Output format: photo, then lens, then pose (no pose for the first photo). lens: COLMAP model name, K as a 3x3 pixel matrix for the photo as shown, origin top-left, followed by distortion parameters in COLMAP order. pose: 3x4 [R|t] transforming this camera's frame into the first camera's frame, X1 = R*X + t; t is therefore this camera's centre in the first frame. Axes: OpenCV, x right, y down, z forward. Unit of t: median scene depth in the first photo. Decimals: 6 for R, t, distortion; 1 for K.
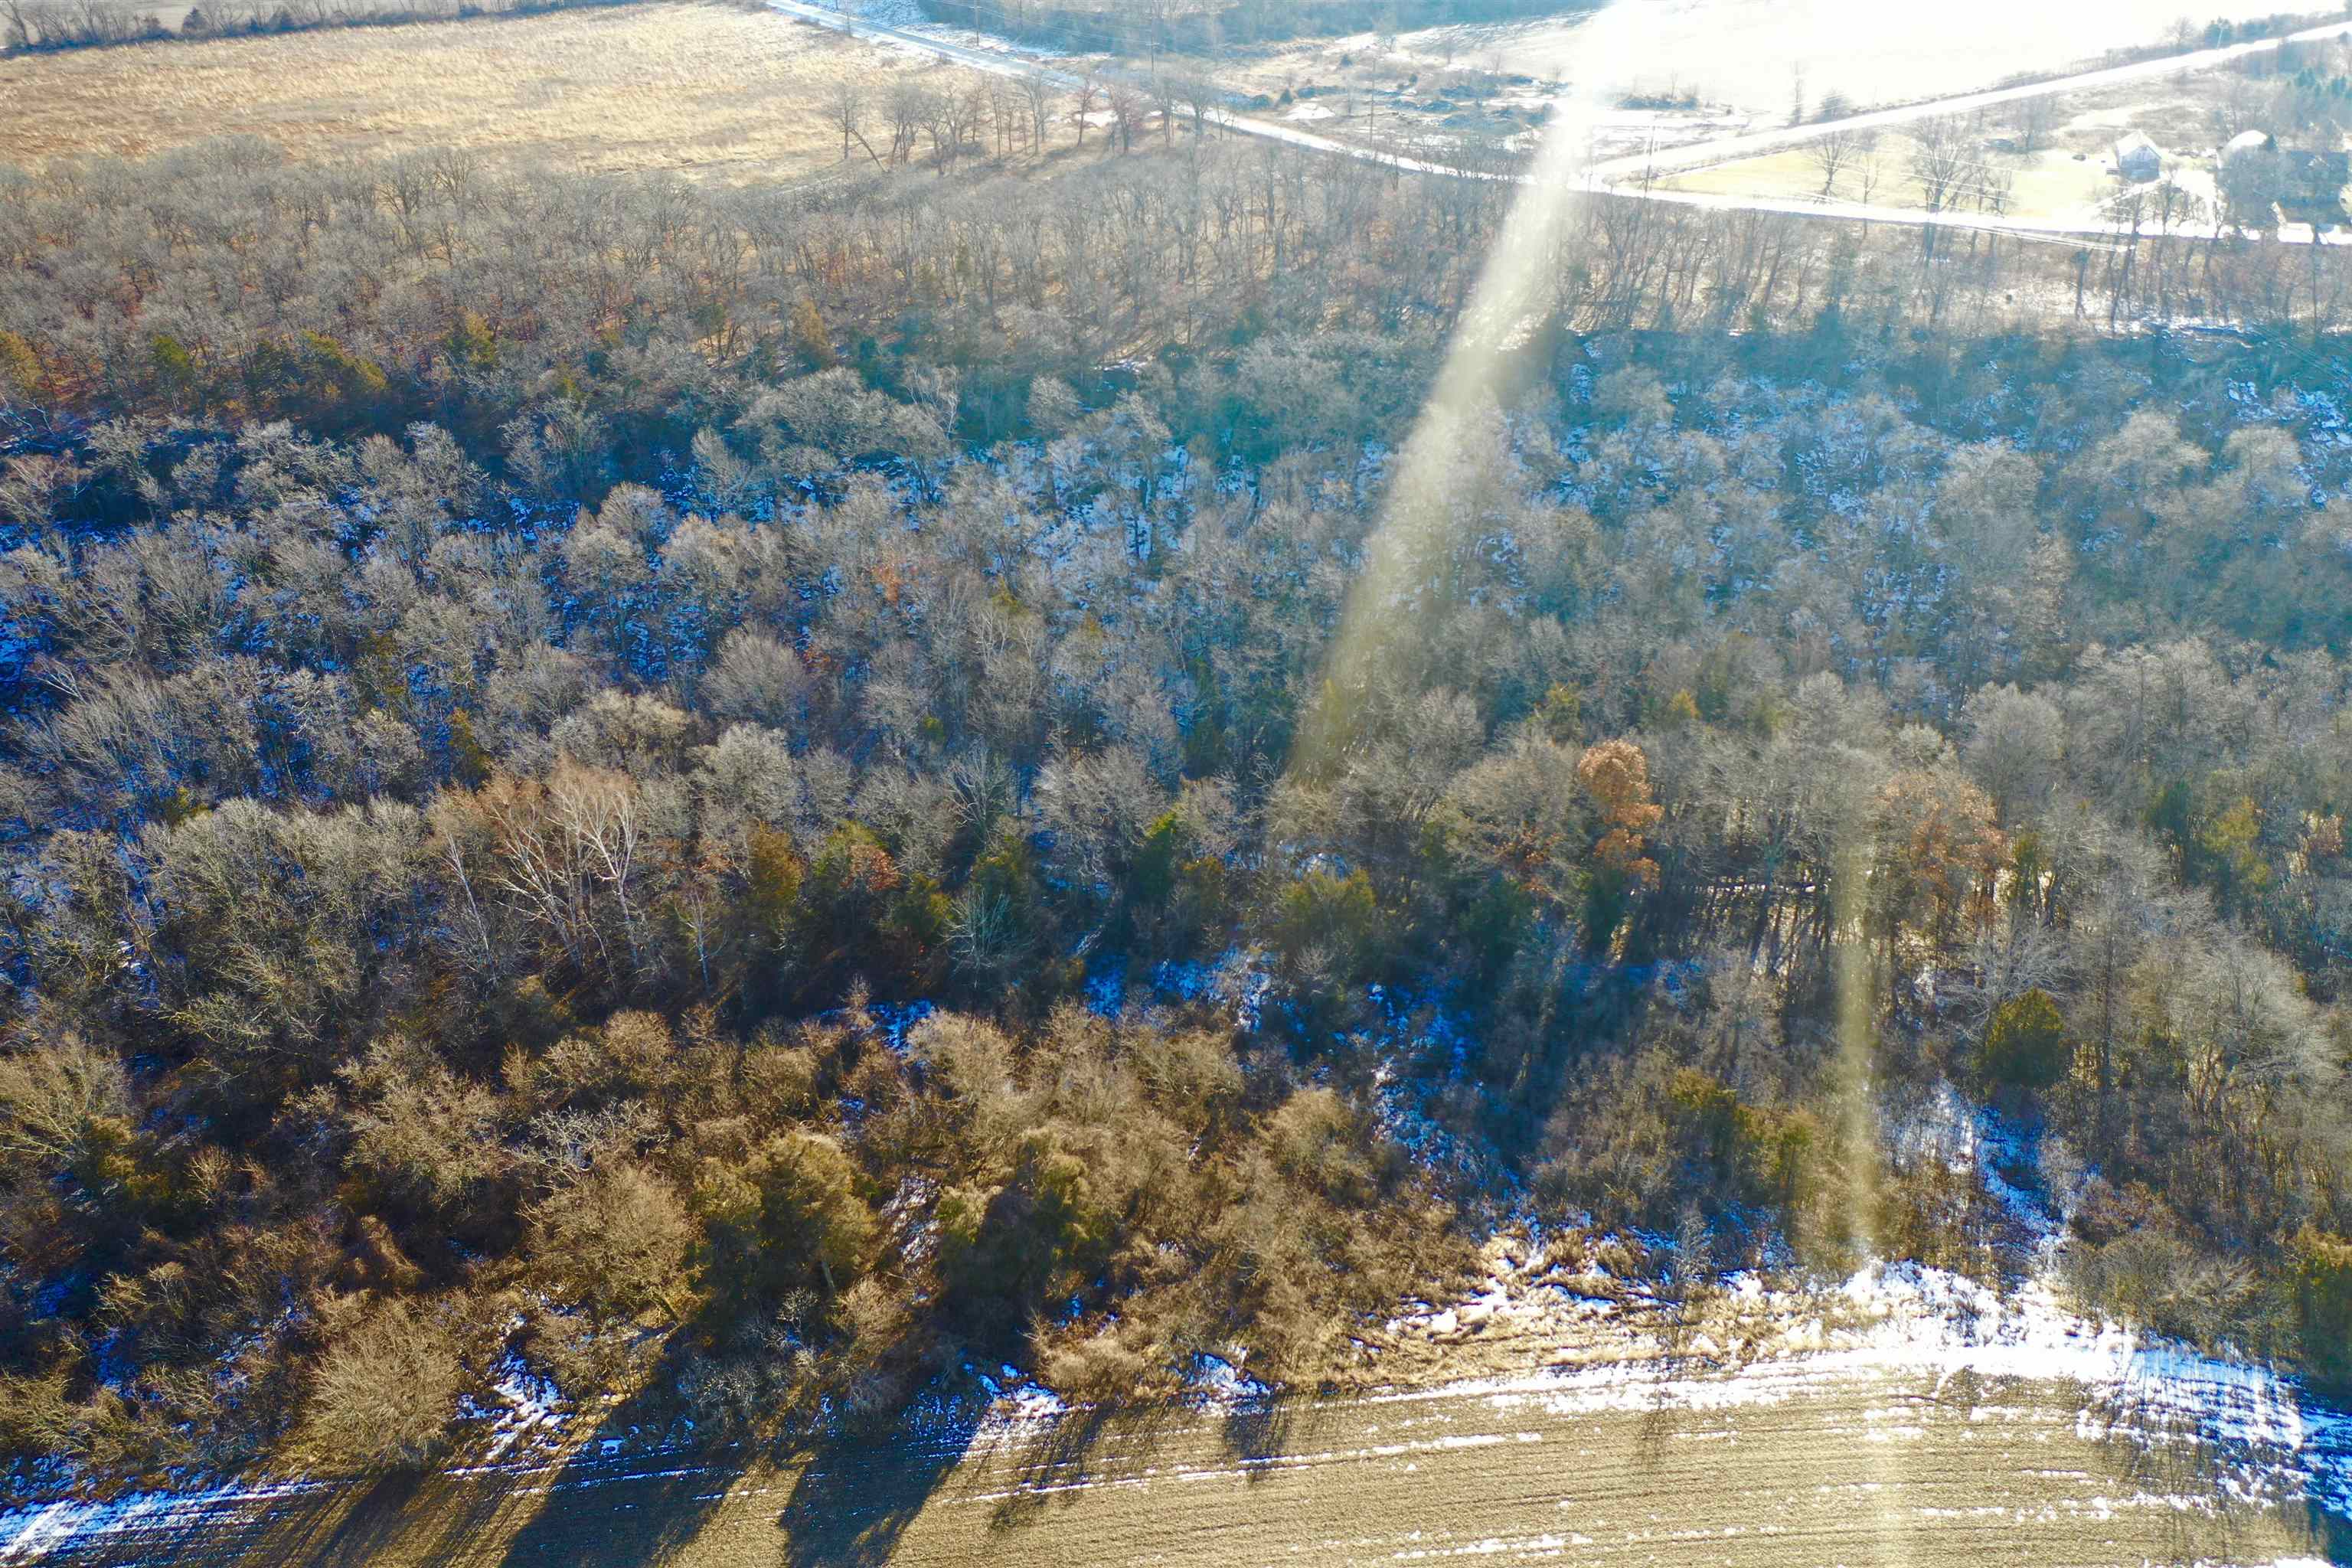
lens RADIAL K [[1881.0, 0, 1176.0], [0, 1881.0, 784.0], [0, 0, 1]] dist [0.020270, 0.005470]
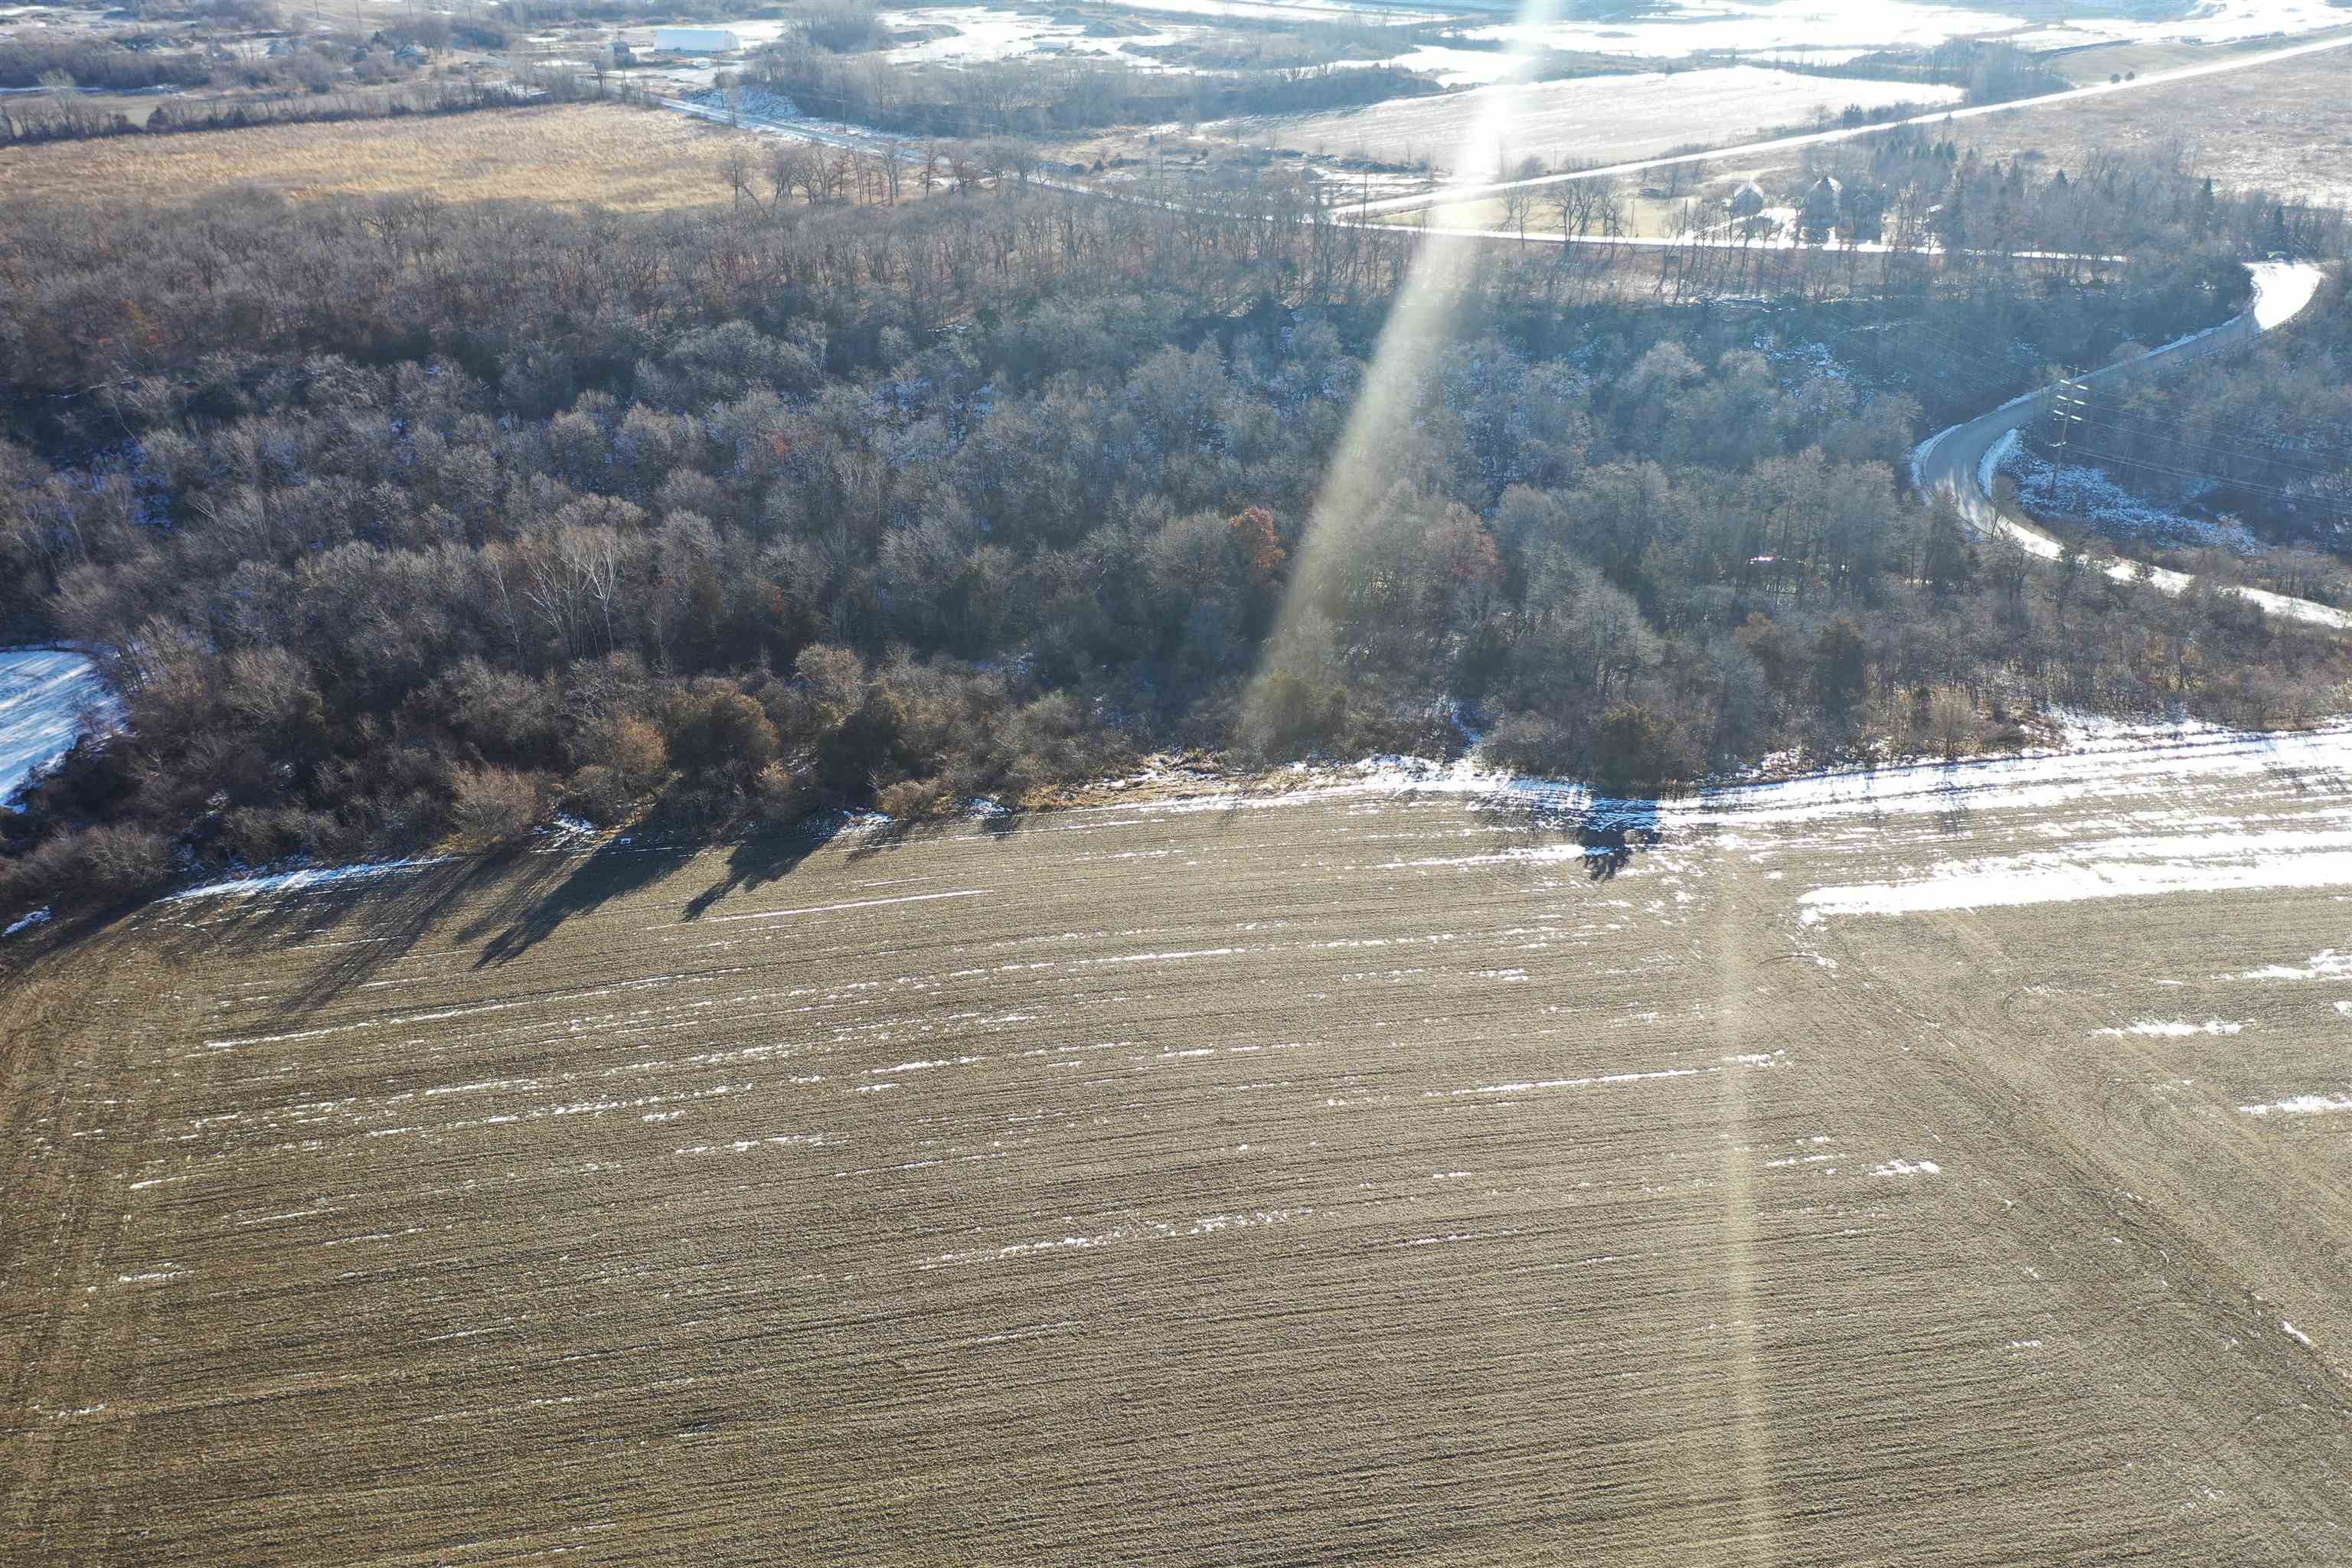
lens RADIAL K [[1881.0, 0, 1176.0], [0, 1881.0, 784.0], [0, 0, 1]] dist [0.020270, 0.005470]
pose [[0.997984, -0.025790, 0.057987, 0.058298], [0.029256, 0.997785, -0.059739, 0.235503], [-0.056318, 0.061315, 0.996528, -0.420642]]
